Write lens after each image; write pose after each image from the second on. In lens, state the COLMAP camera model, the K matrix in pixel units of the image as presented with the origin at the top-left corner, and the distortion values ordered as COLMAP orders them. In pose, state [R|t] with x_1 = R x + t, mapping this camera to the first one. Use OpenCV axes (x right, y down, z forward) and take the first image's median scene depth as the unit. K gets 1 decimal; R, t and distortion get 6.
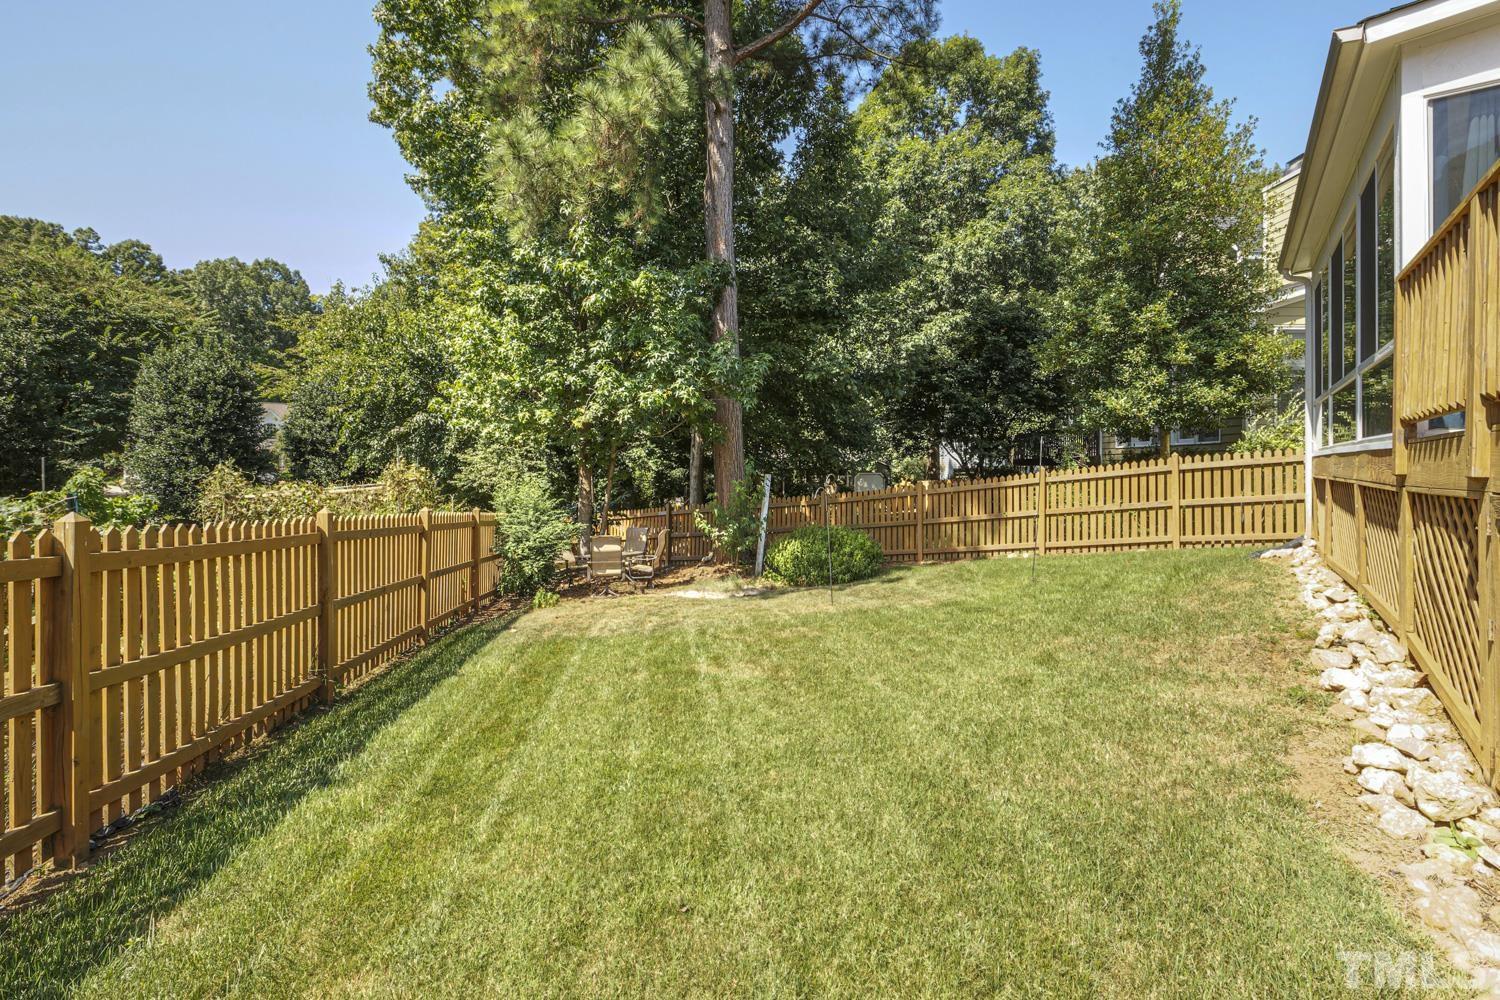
lens RADIAL K [[677.8, 0, 746.5], [0, 677.8, 476.4], [0, 0, 1]] dist [-0.001681, 0.000491]
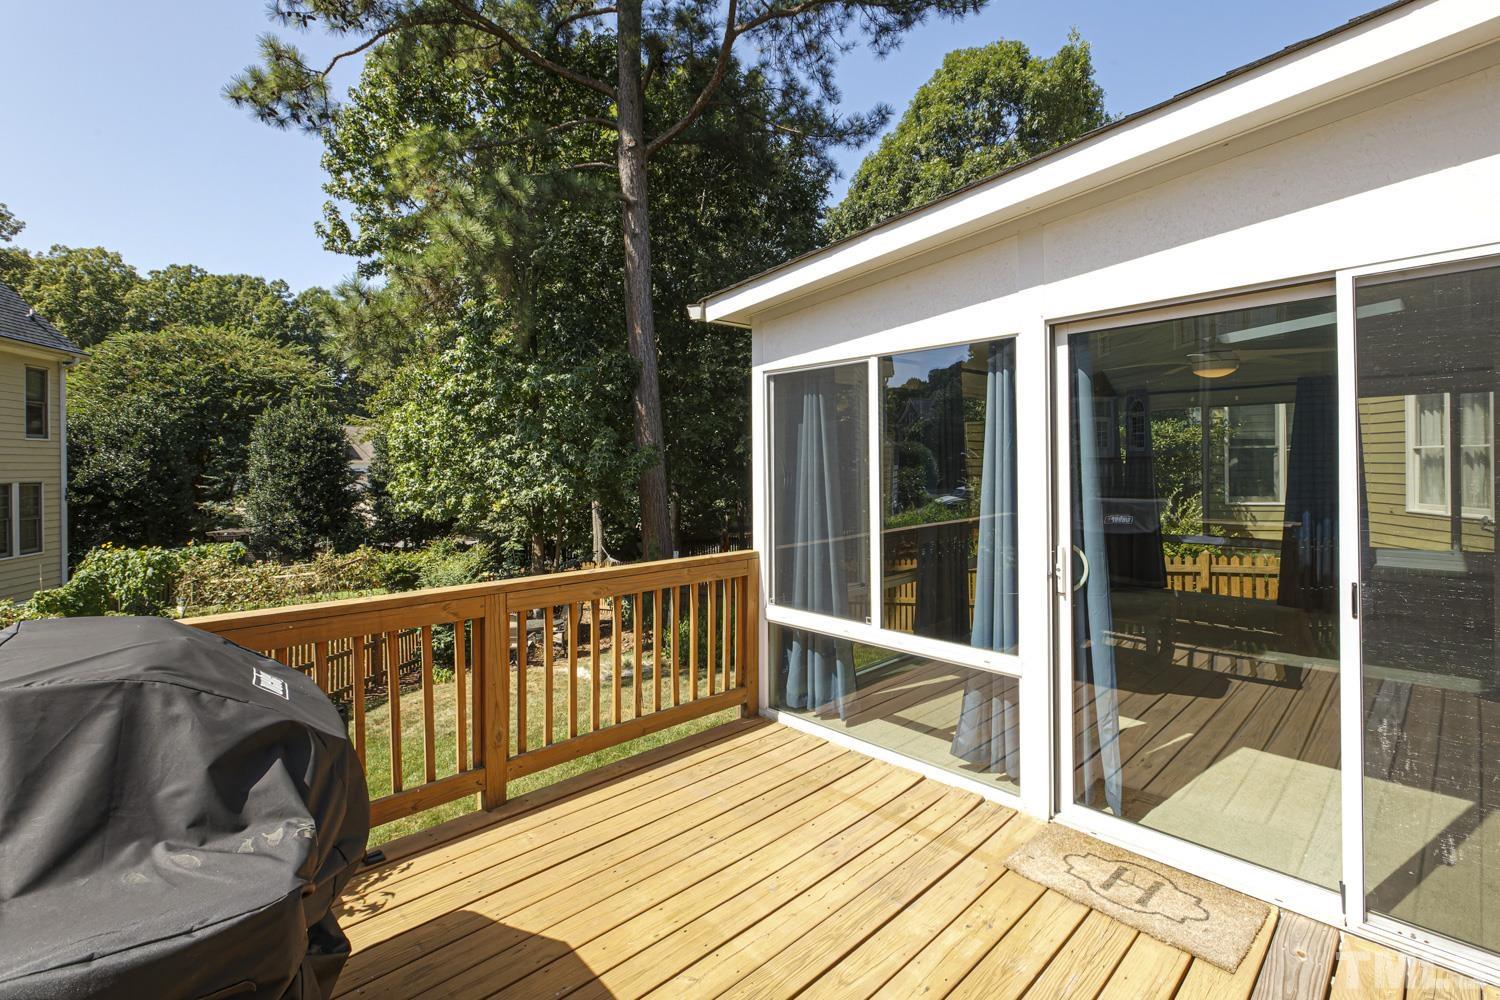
lens RADIAL K [[677.8, 0, 766.0], [0, 677.8, 469.2], [0, 0, 1]] dist [-0.001681, 0.000491]
pose [[0.980738, -0.011363, -0.194997, 0.221906], [0.012456, 0.999913, 0.004380, -0.077955], [0.194930, -0.006725, 0.980794, 0.001473]]
